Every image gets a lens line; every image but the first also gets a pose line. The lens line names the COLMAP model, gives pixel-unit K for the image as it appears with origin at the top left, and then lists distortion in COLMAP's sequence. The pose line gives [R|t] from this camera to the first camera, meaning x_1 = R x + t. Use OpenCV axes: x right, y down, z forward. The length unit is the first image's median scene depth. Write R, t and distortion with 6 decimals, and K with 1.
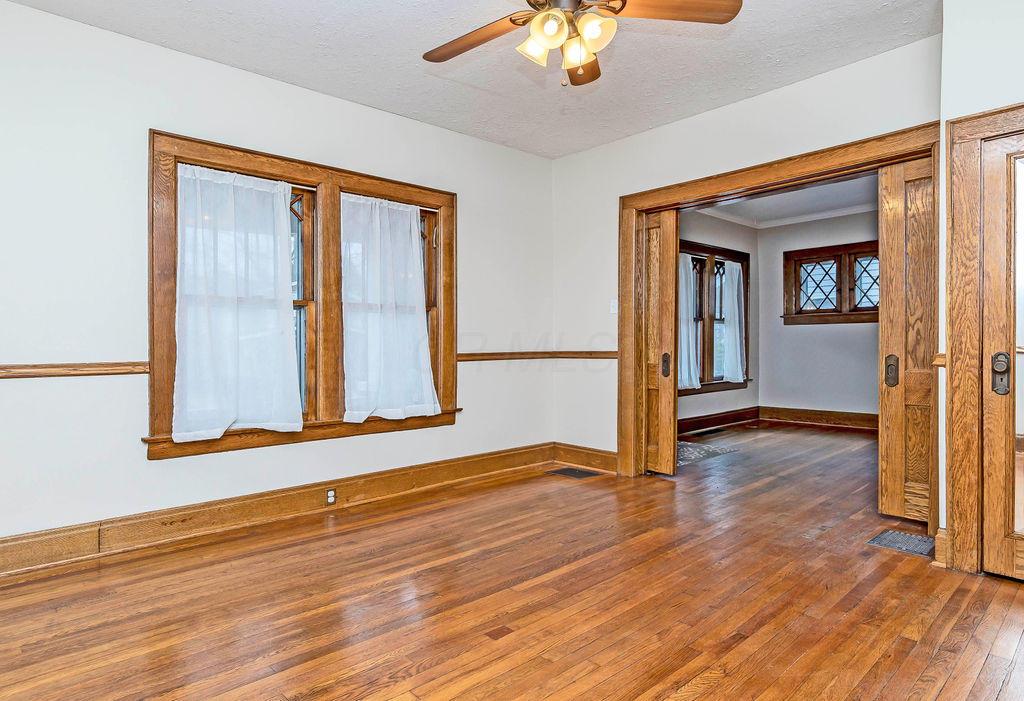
lens RADIAL K [[582.4, 0, 498.3], [0, 582.4, 354.9], [0, 0, 1]] dist [0.020414, -0.000821]
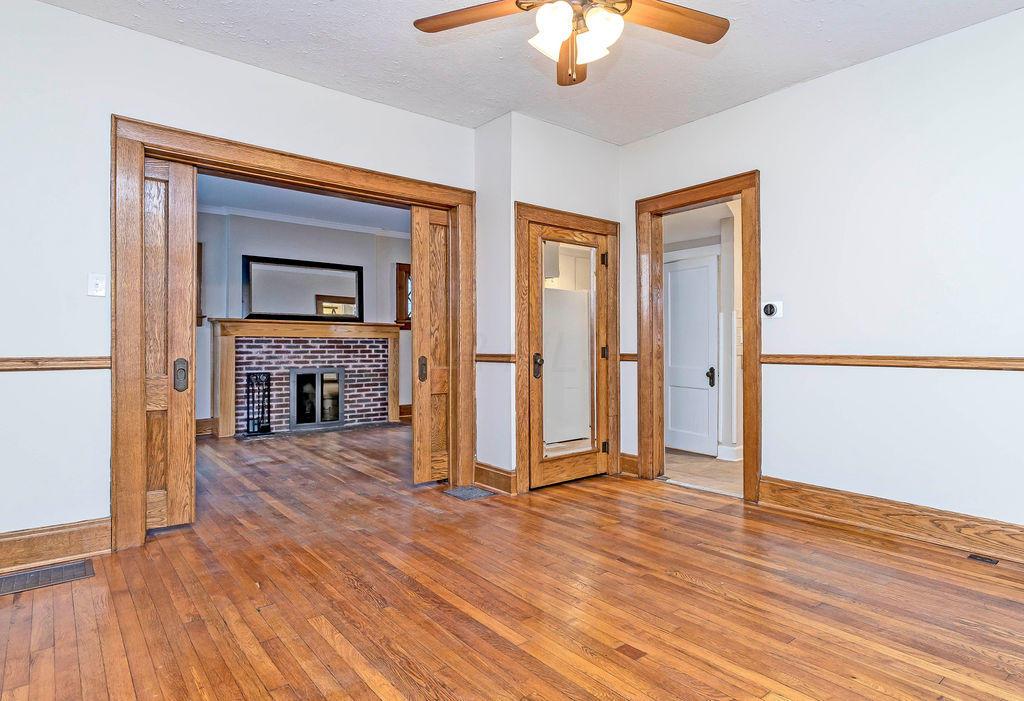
lens RADIAL K [[582.4, 0, 566.4], [0, 582.4, 353.6], [0, 0, 1]] dist [0.020414, -0.000821]
pose [[0.014022, -0.005437, 0.999887, -0.614500], [0.015243, 0.999870, 0.005224, -0.008055], [-0.999785, 0.015168, 0.014103, 0.707976]]
